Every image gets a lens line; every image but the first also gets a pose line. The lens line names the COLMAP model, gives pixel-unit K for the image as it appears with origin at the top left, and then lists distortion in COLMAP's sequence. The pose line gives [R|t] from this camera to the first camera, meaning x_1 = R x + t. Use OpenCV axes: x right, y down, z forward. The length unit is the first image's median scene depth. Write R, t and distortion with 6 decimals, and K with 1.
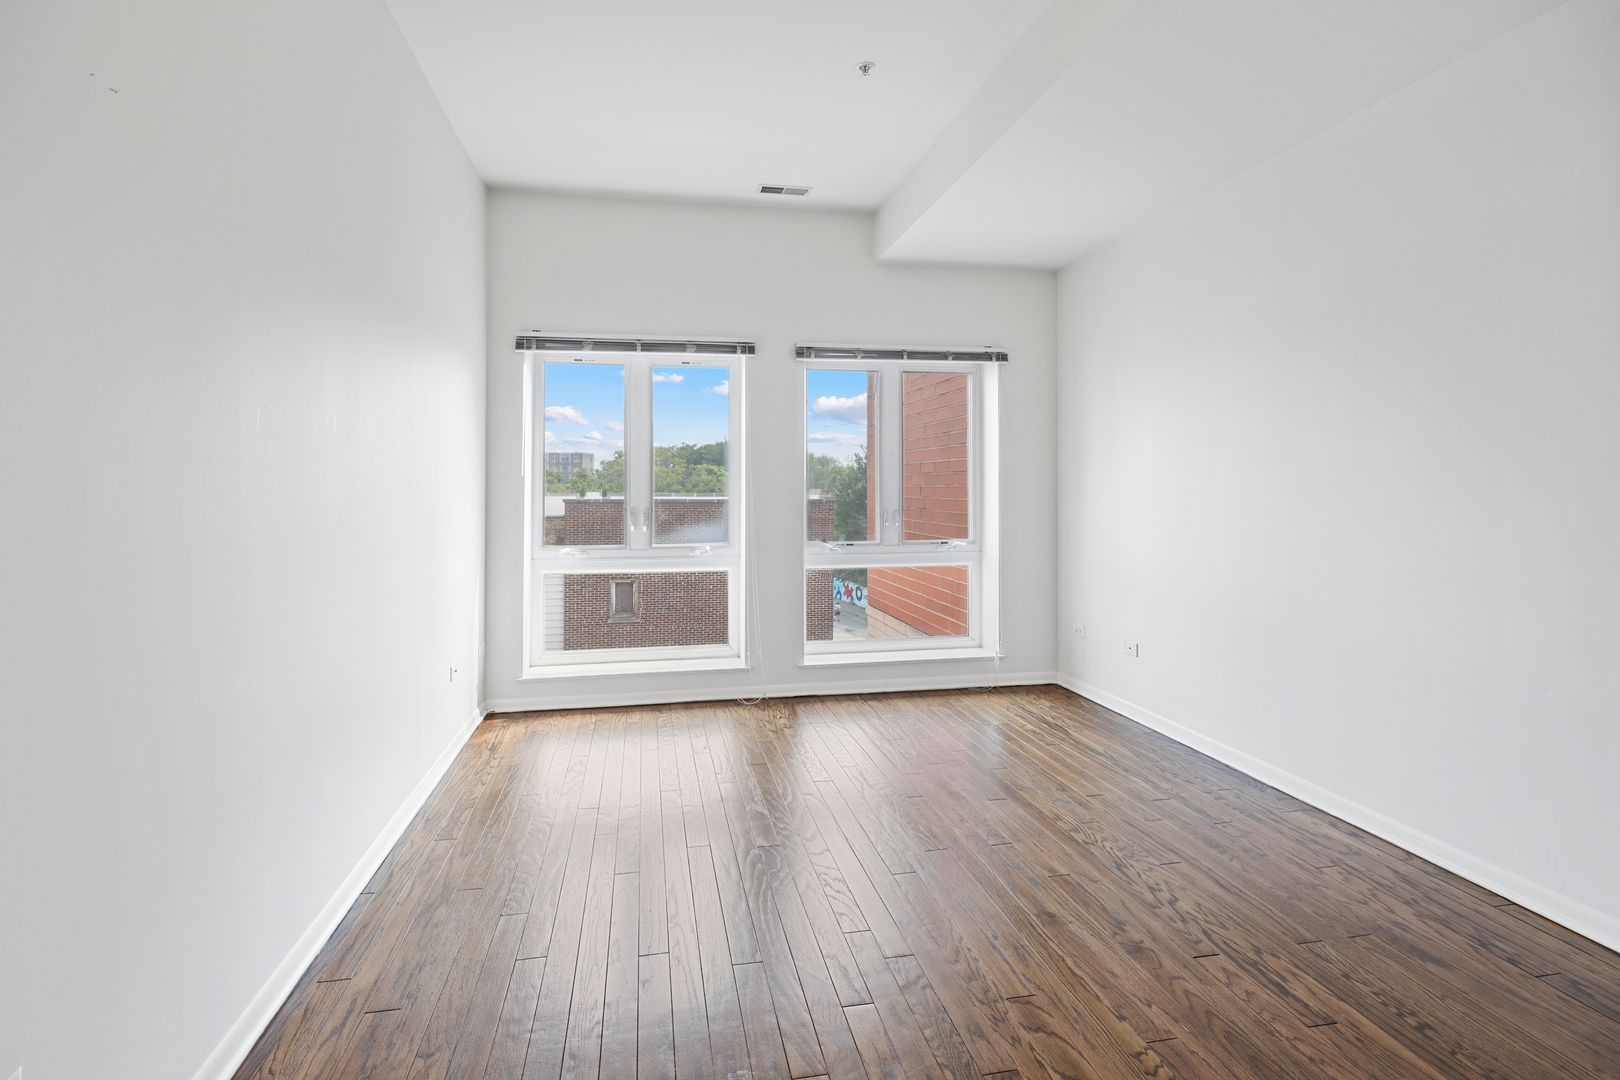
lens RADIAL K [[766.9, 0, 780.7], [0, 766.9, 485.5], [0, 0, 1]] dist [-0.001490, -0.000941]
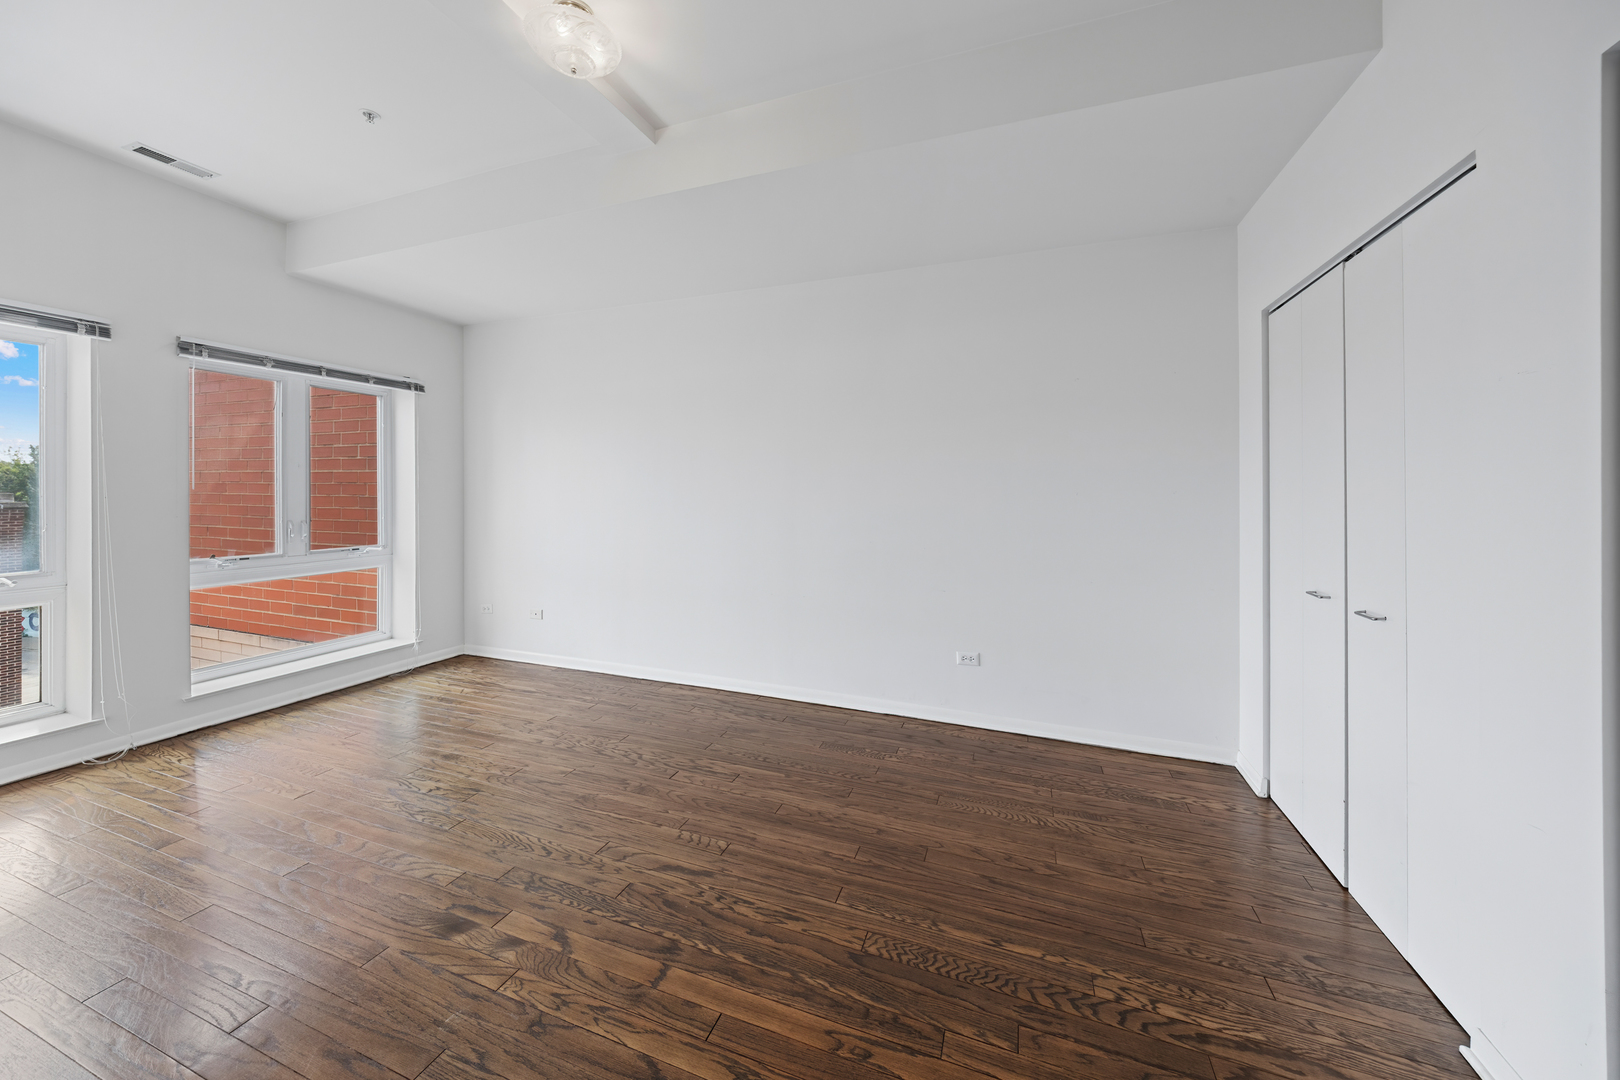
lens RADIAL K [[577.1, 0, 810.9], [0, 577.1, 490.5], [0, 0, 1]] dist [-0.011134, -0.000155]
pose [[0.499287, 0.008792, 0.866392, -0.266908], [-0.008394, 0.999951, -0.005310, -0.014884], [-0.866396, -0.004622, 0.499336, 0.054931]]
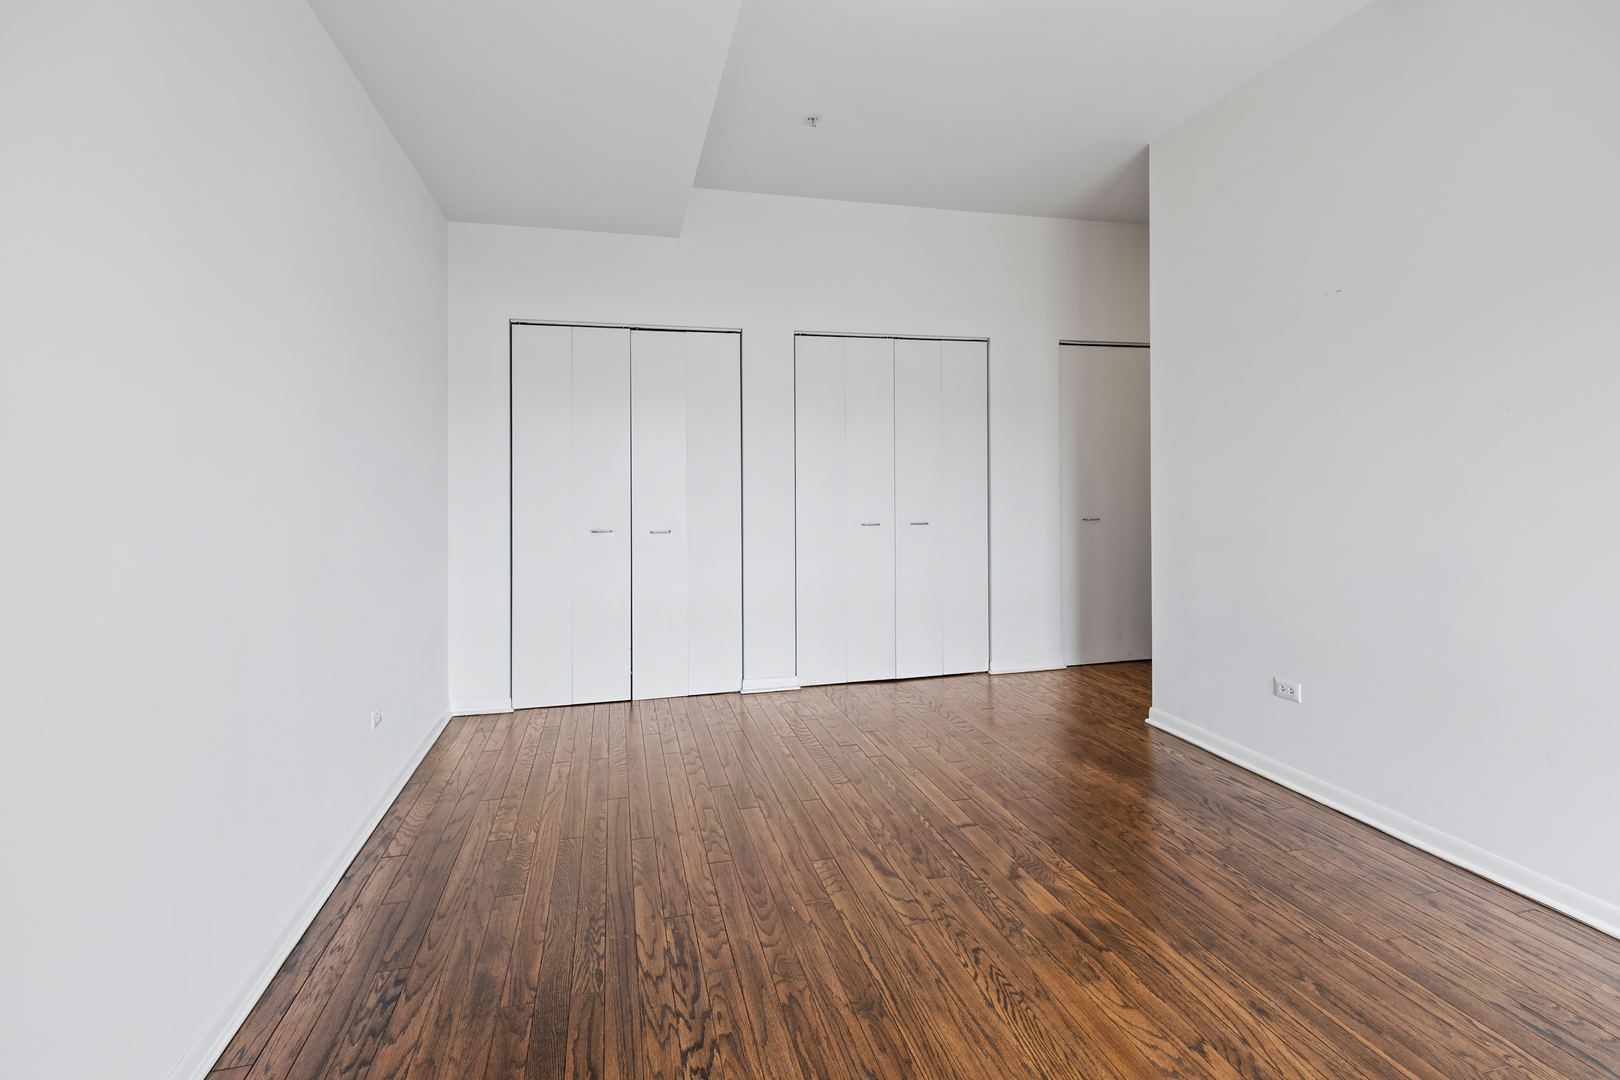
lens RADIAL K [[766.9, 0, 780.7], [0, 766.9, 485.5], [0, 0, 1]] dist [-0.001490, -0.000941]
pose [[-0.999208, 0.011102, -0.038204, 0.324116], [0.010415, 0.999781, 0.018153, -0.005560], [0.038398, 0.017741, -0.999105, 1.238289]]
